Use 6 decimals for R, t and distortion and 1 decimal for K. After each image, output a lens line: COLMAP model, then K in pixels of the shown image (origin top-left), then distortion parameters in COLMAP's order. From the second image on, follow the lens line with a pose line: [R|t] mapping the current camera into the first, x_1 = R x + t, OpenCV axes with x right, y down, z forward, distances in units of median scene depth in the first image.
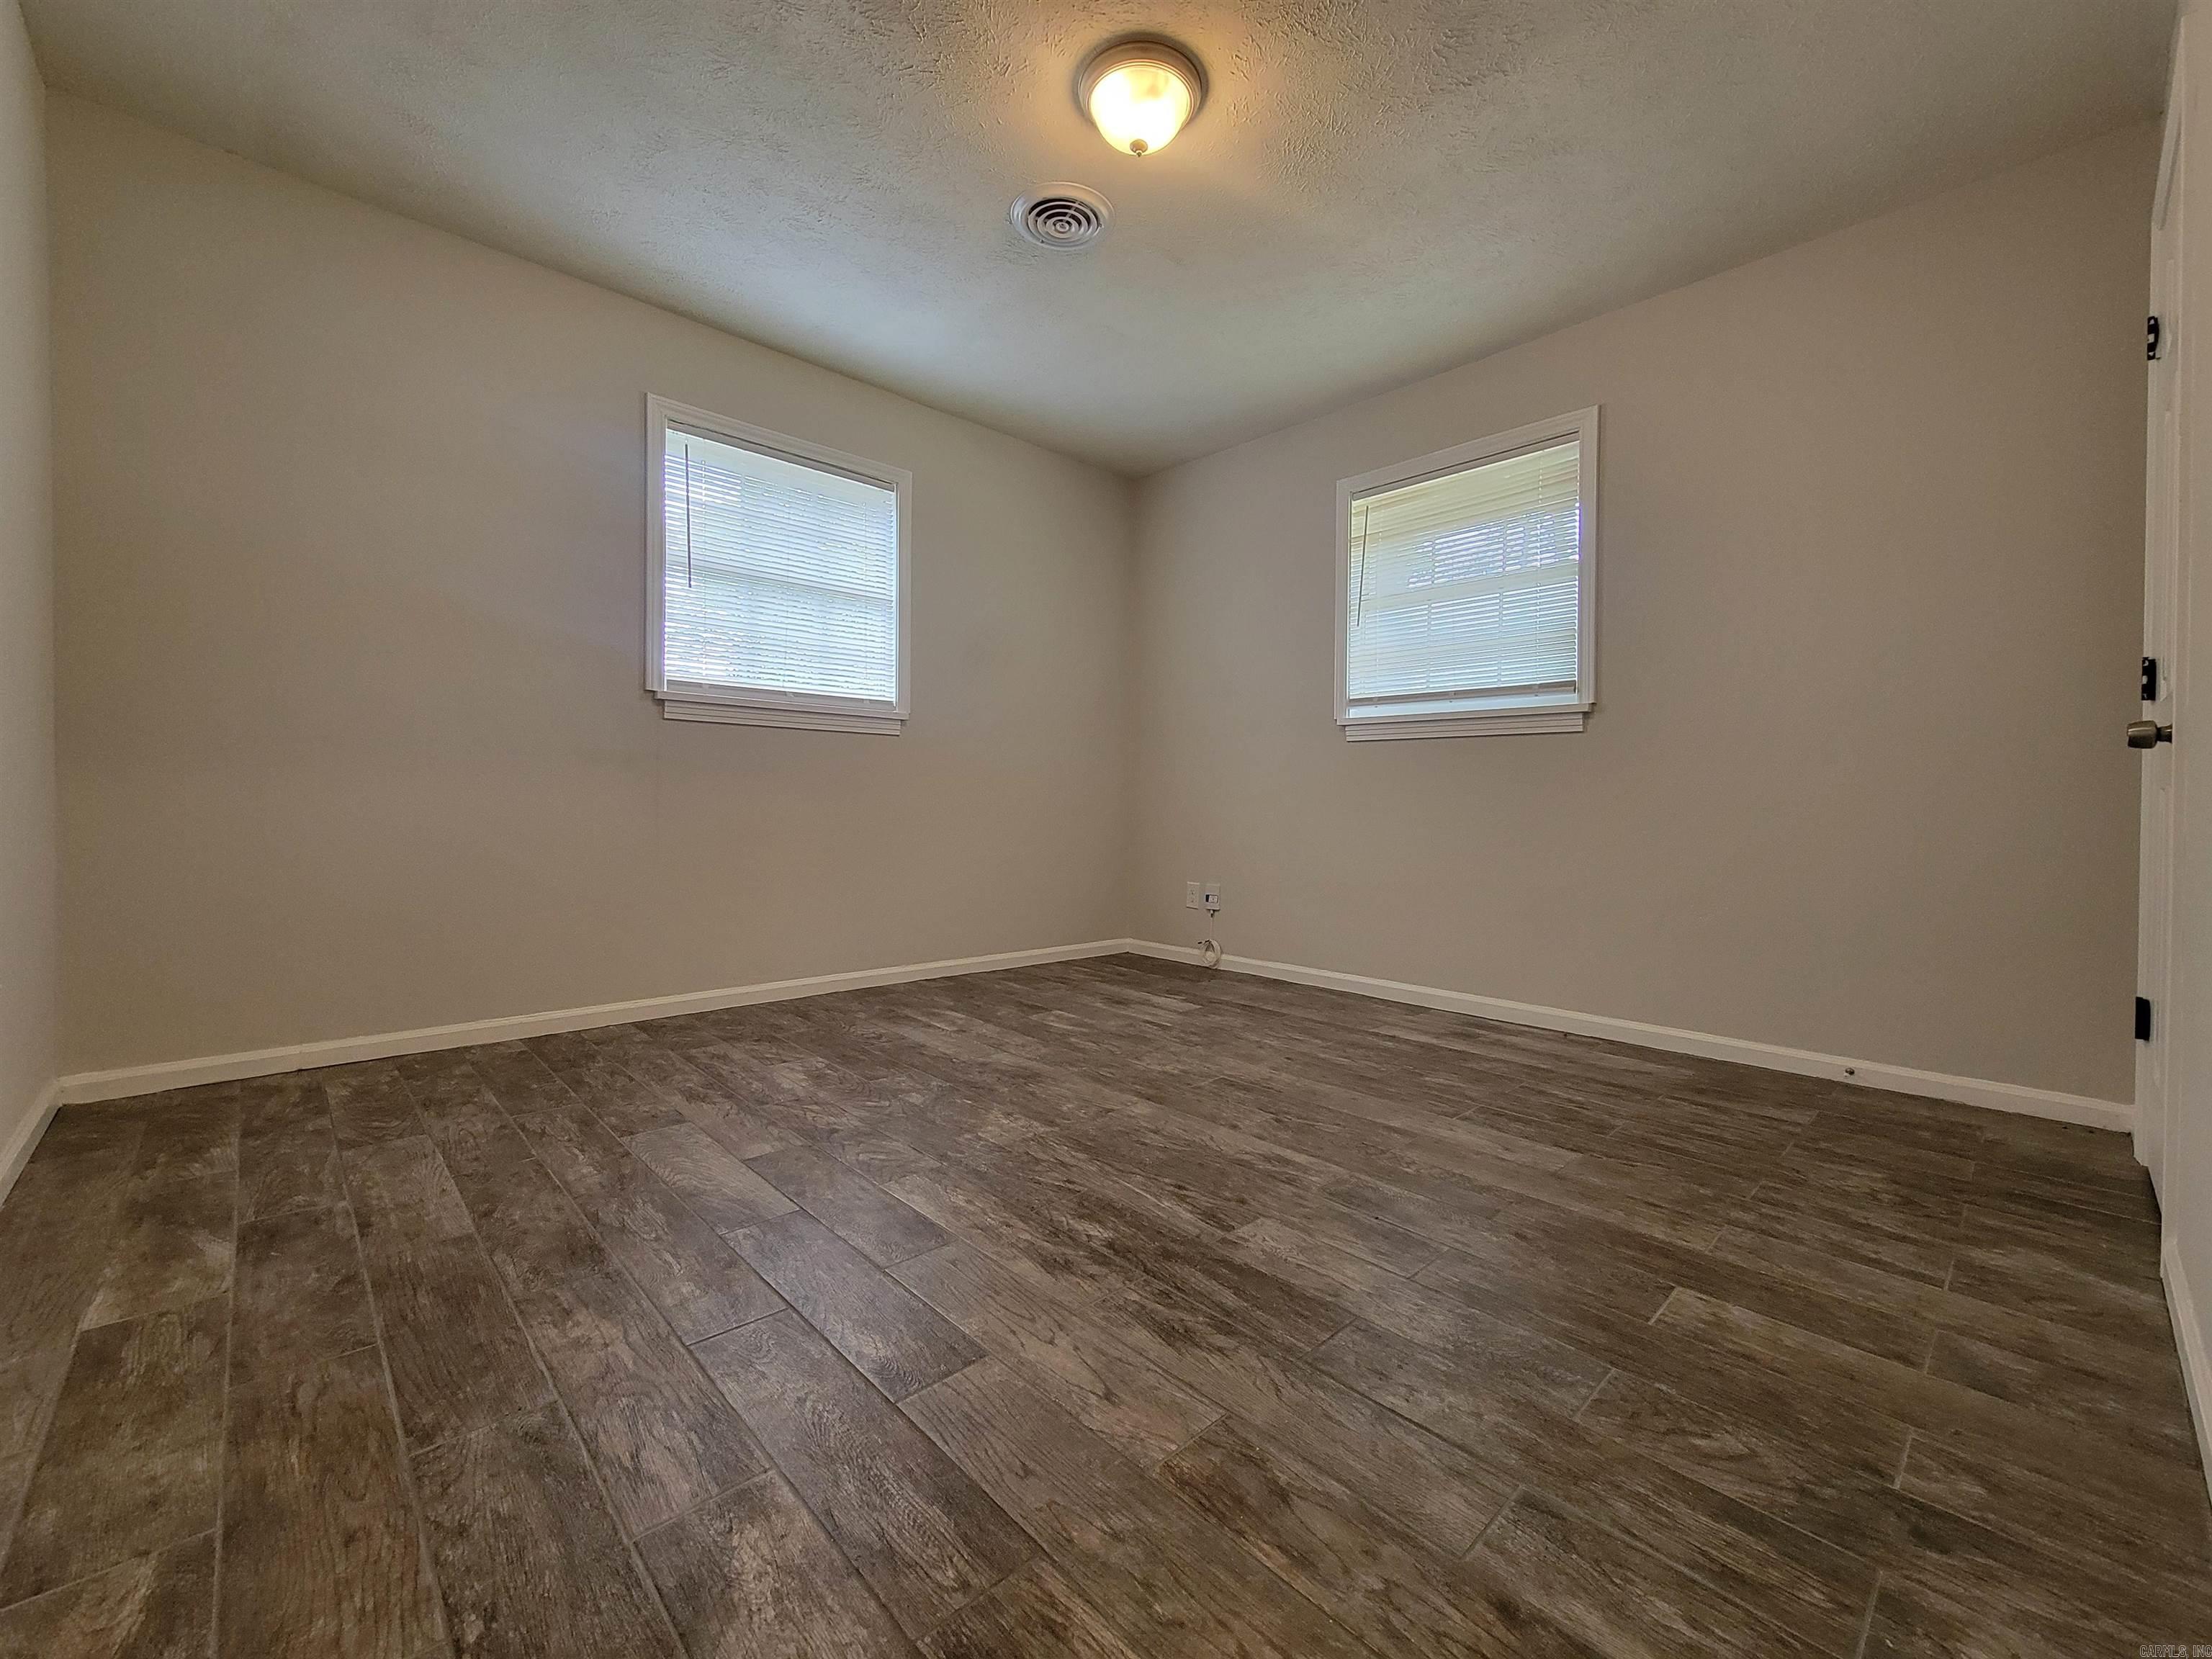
lens RADIAL K [[901.9, 0, 1106.1], [0, 901.9, 814.1], [0, 0, 1]] dist [-0.000790, 0.000251]
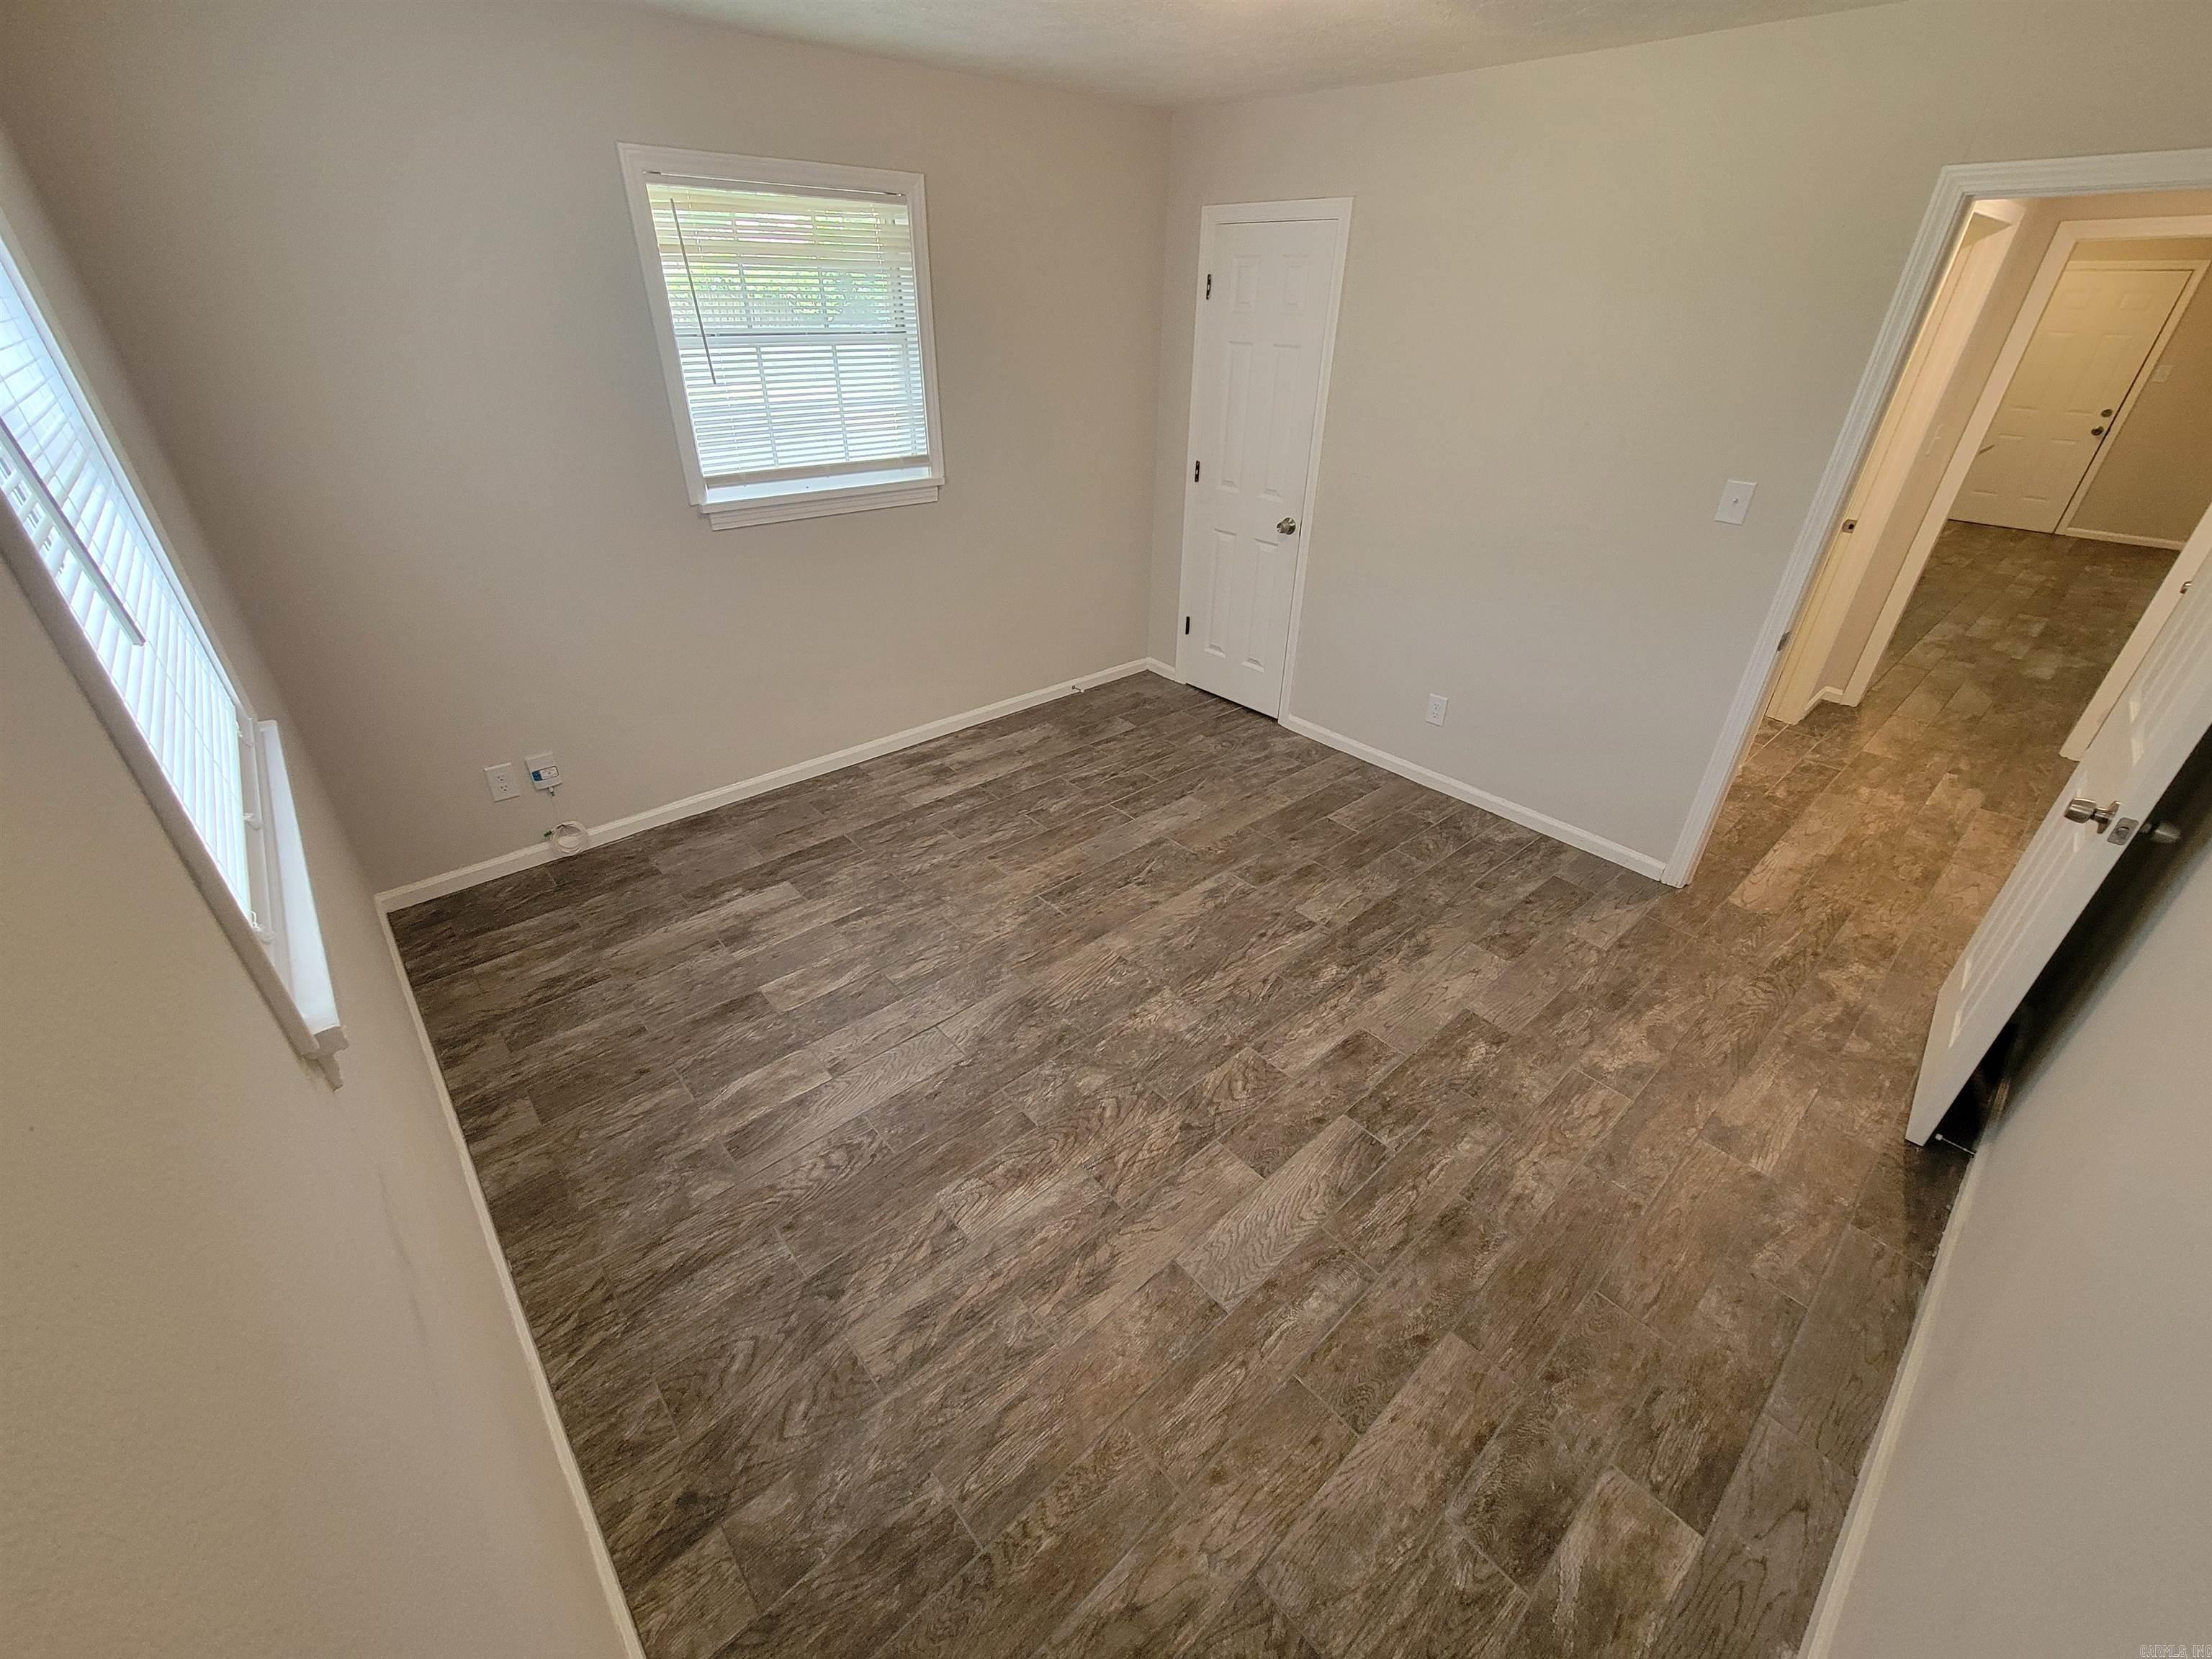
lens RADIAL K [[901.9, 0, 1106.1], [0, 901.9, 814.1], [0, 0, 1]] dist [-0.000790, 0.000251]
pose [[0.026259, -0.510940, 0.859215, -1.054895], [-0.006535, 0.859405, 0.511253, -0.519348], [-0.999634, -0.019040, 0.019228, 1.110212]]
